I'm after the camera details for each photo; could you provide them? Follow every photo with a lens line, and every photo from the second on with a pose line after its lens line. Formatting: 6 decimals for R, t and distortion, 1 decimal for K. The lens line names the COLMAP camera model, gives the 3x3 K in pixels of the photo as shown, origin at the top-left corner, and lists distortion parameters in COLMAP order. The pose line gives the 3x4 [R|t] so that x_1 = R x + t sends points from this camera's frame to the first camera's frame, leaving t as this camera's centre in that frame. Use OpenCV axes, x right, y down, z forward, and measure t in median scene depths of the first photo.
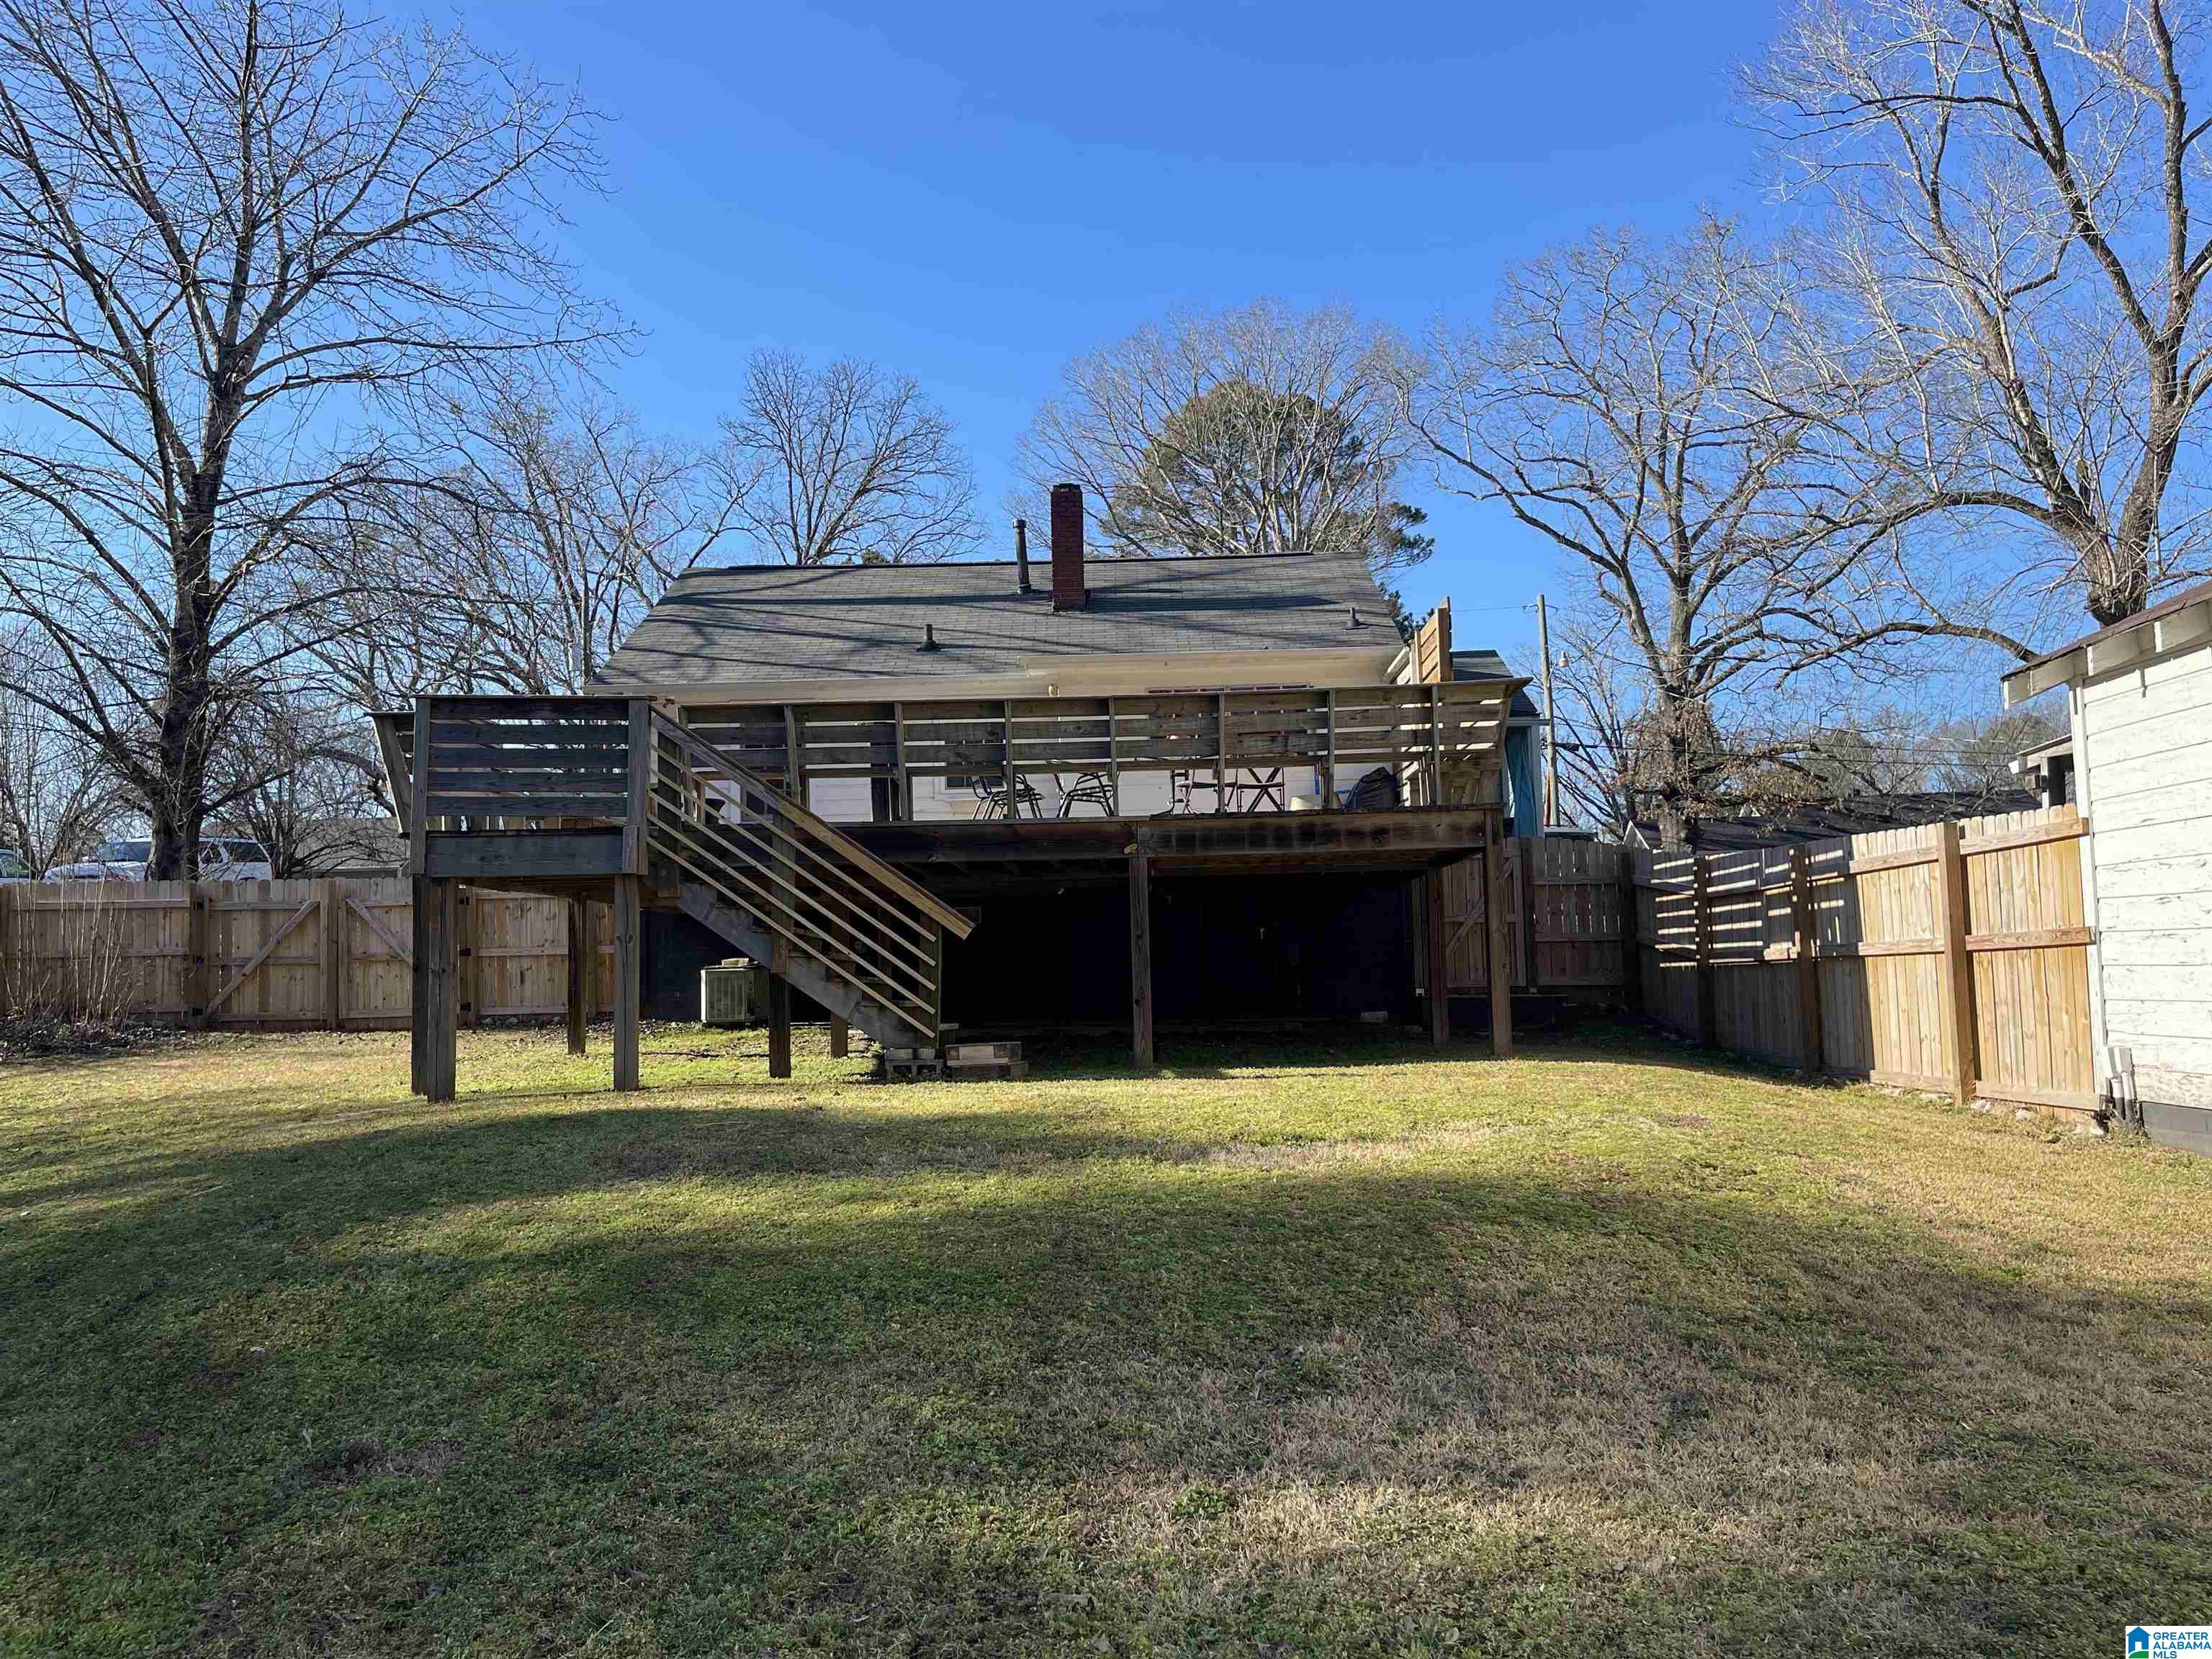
lens RADIAL K [[1664.6, 0, 1098.0], [0, 1664.6, 844.8], [0, 0, 1]] dist [0.062624, -0.090168]
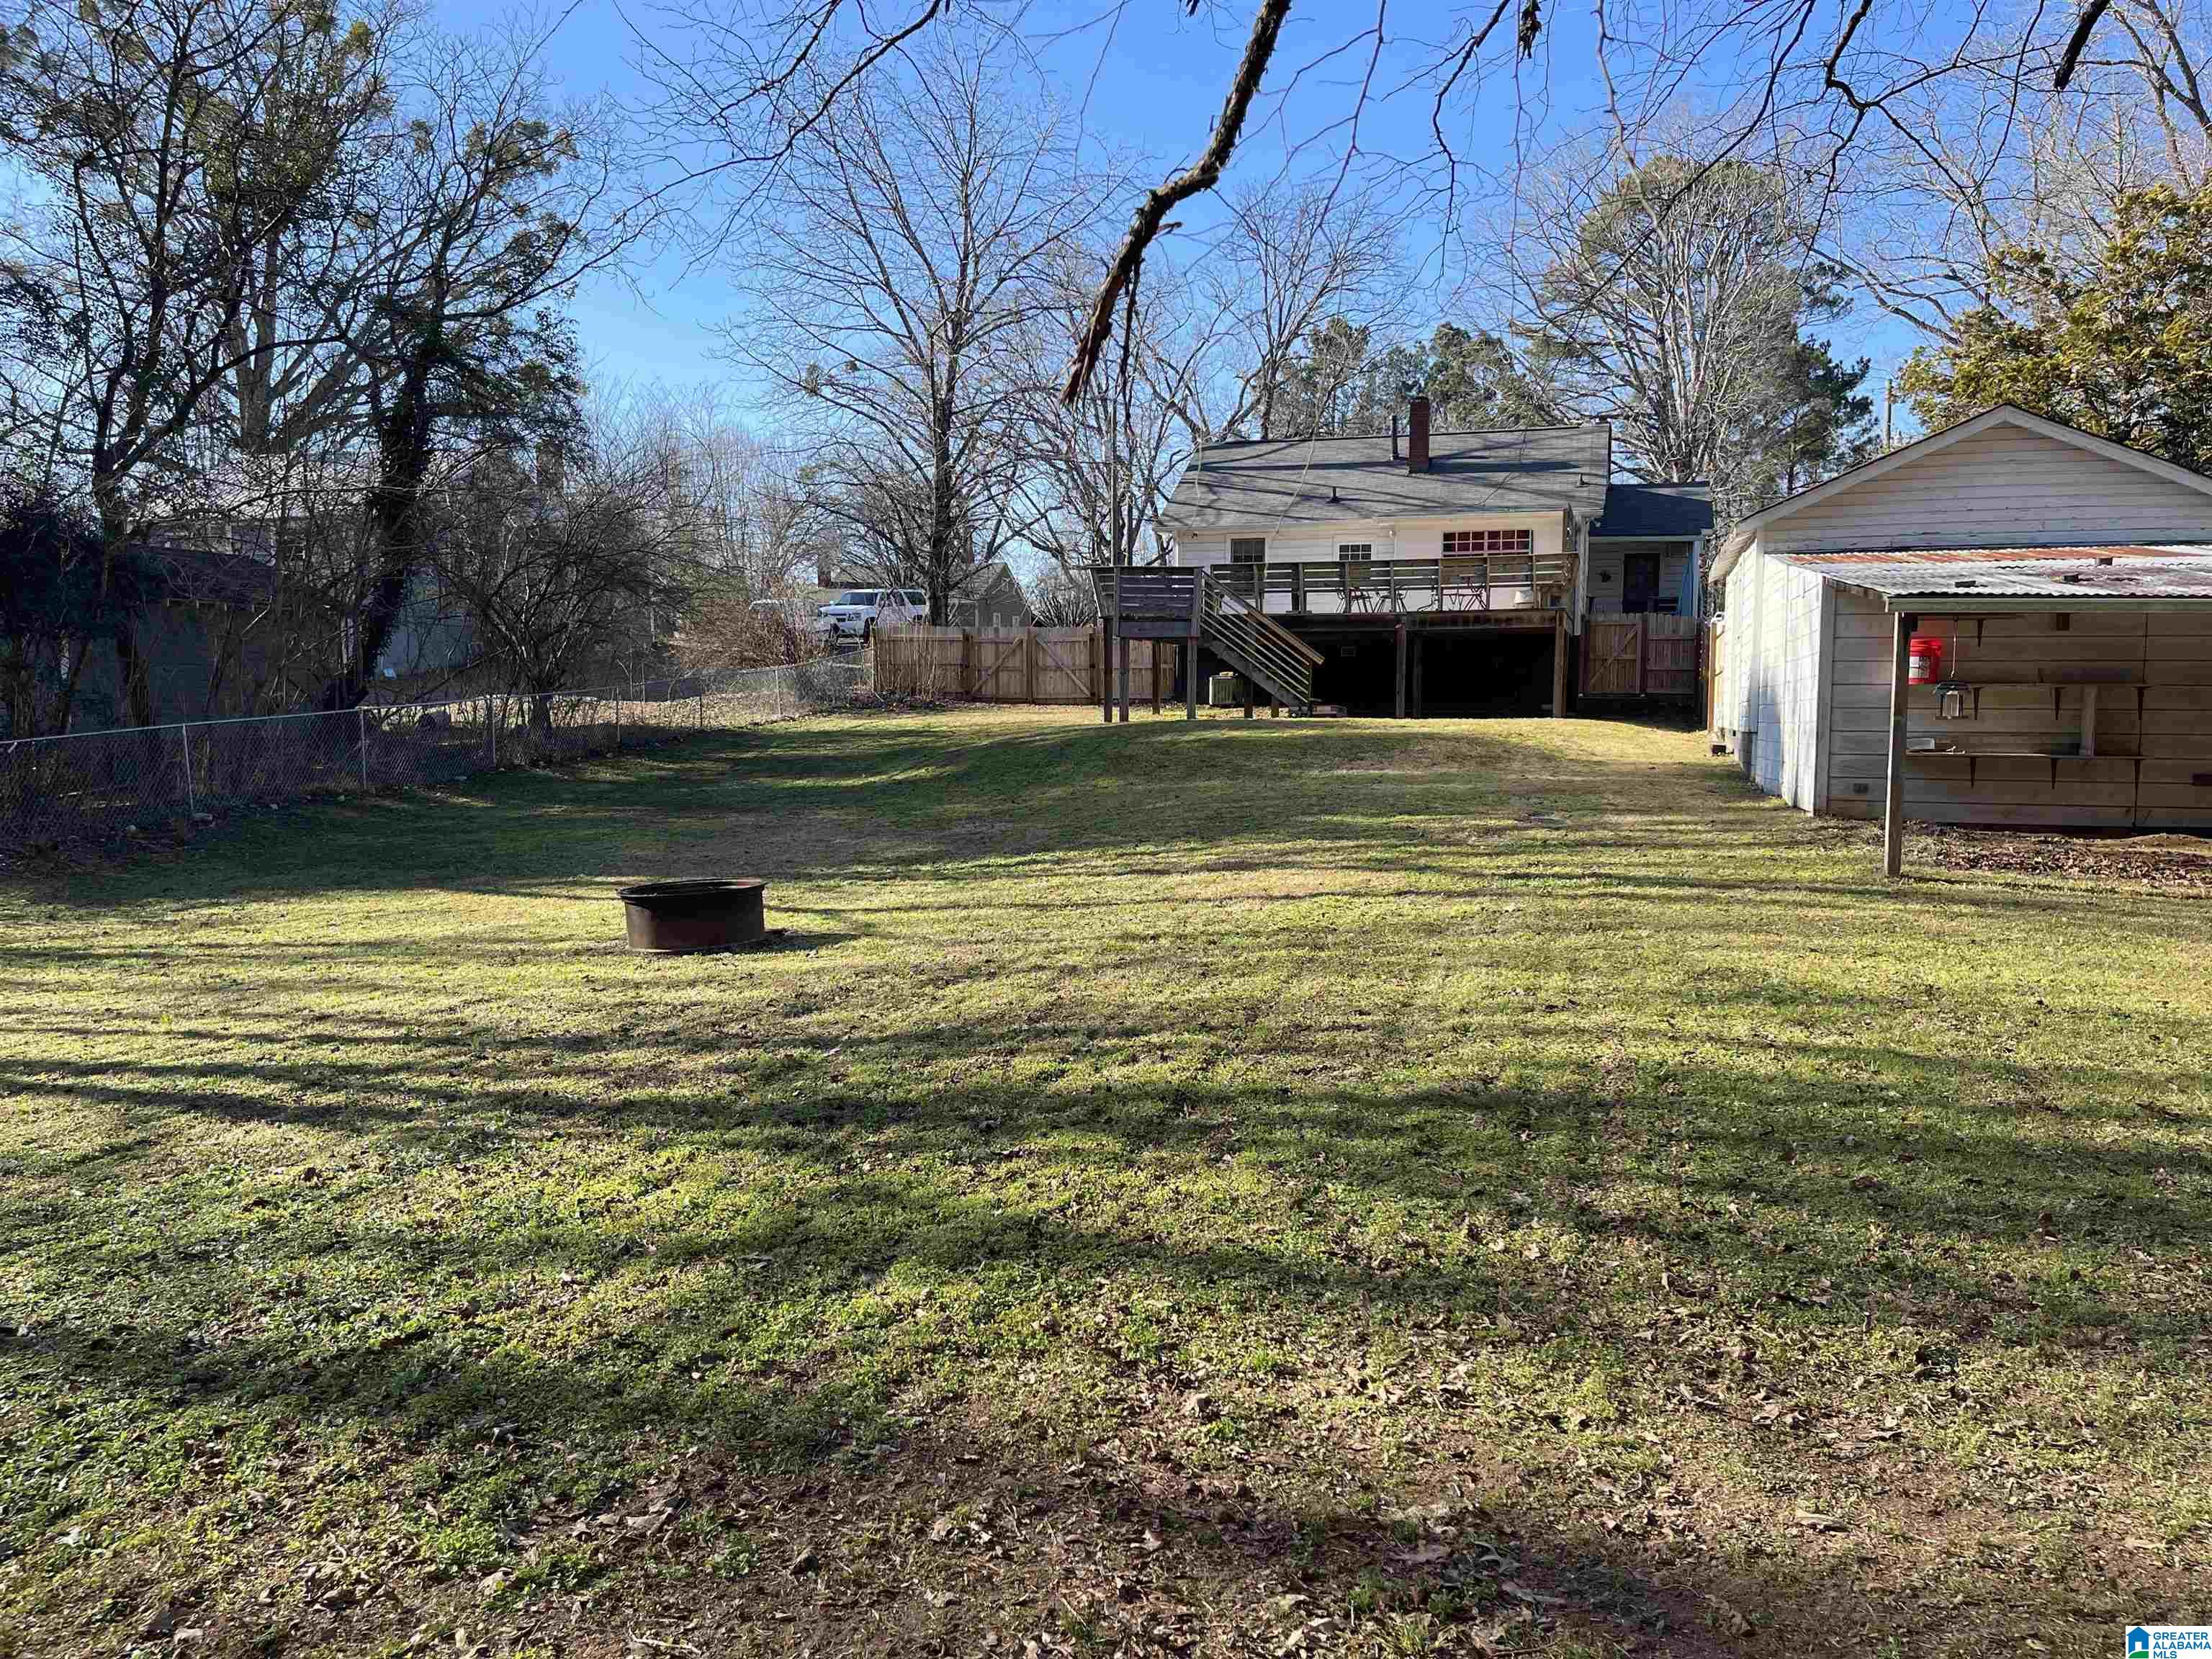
lens RADIAL K [[1664.6, 0, 1095.7], [0, 1664.6, 838.6], [0, 0, 1]] dist [0.062624, -0.090168]
pose [[0.960857, 0.046195, -0.273167, 0.171296], [-0.001059, 0.986606, 0.163119, -0.055510], [0.277044, -0.156444, 0.948036, -0.897140]]
